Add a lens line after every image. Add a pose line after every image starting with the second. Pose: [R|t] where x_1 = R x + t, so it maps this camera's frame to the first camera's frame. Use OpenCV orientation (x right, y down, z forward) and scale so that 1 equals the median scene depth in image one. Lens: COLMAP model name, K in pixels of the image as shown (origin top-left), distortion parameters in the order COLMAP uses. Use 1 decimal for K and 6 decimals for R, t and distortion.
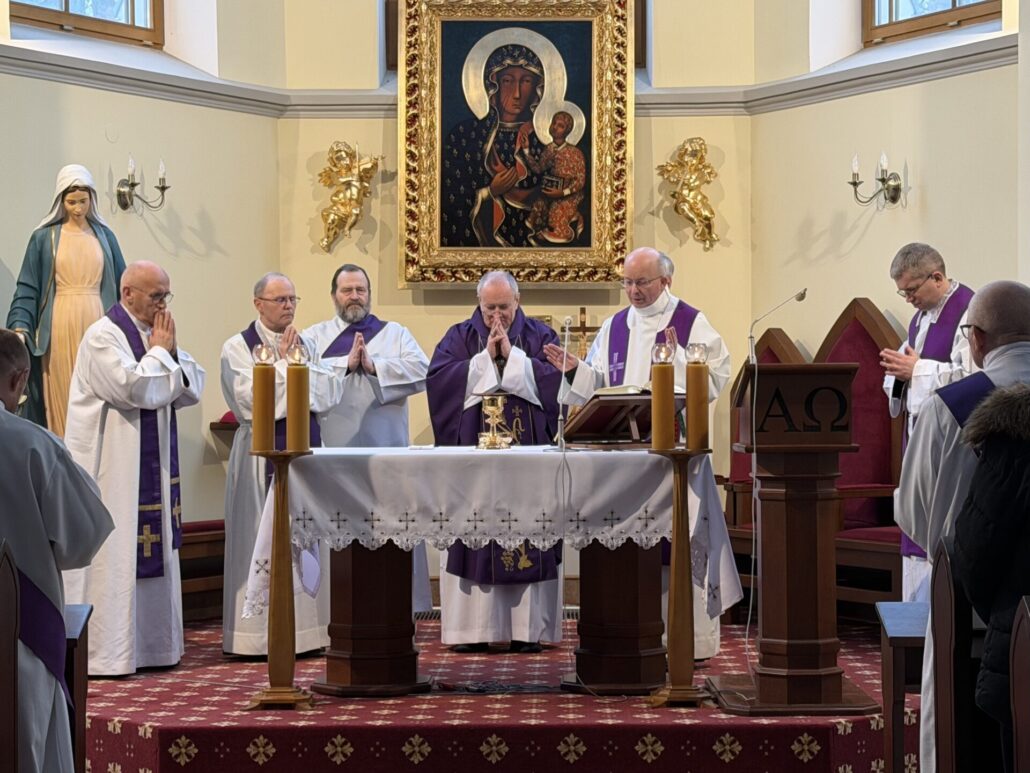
lens RADIAL K [[1994.3, 0, 515.1], [0, 1994.3, 387.9], [0, 0, 1]] dist [0.055355, 0.000000]
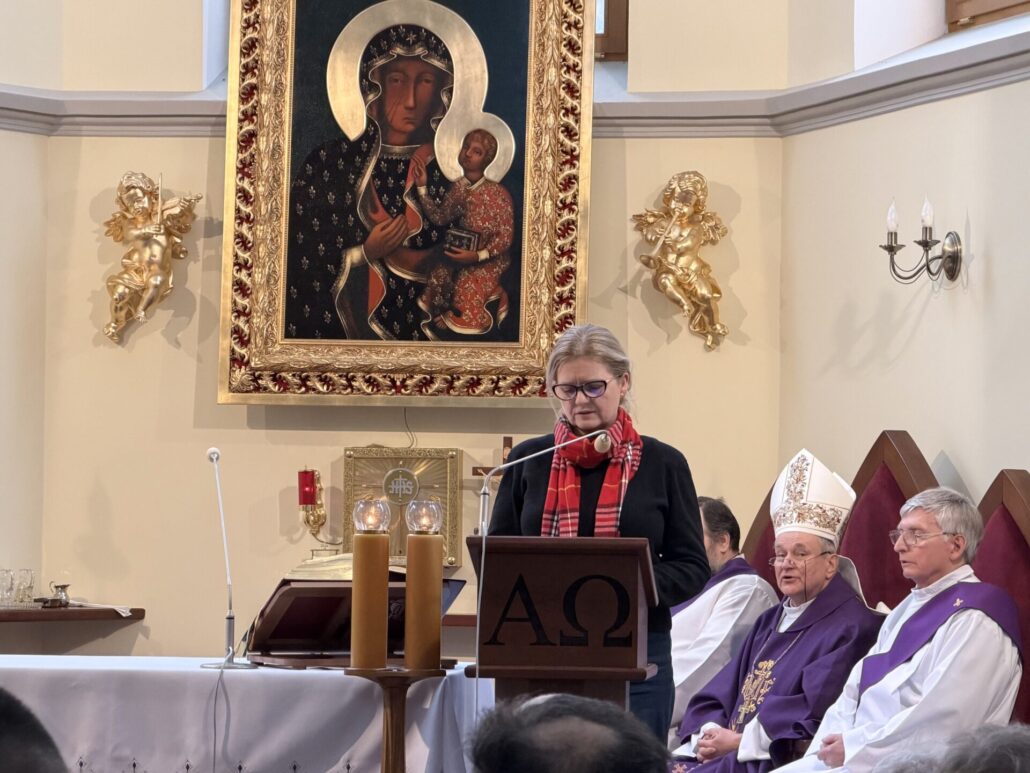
lens RADIAL K [[3174.0, 0, 514.9], [0, 3174.0, 386.1], [0, 0, 1]] dist [0.096881, 0.000000]
pose [[0.995167, 0.014973, -0.097044, 0.134341], [-0.020047, 0.998470, -0.051529, -0.004783], [0.096124, 0.053225, 0.993945, -0.000480]]
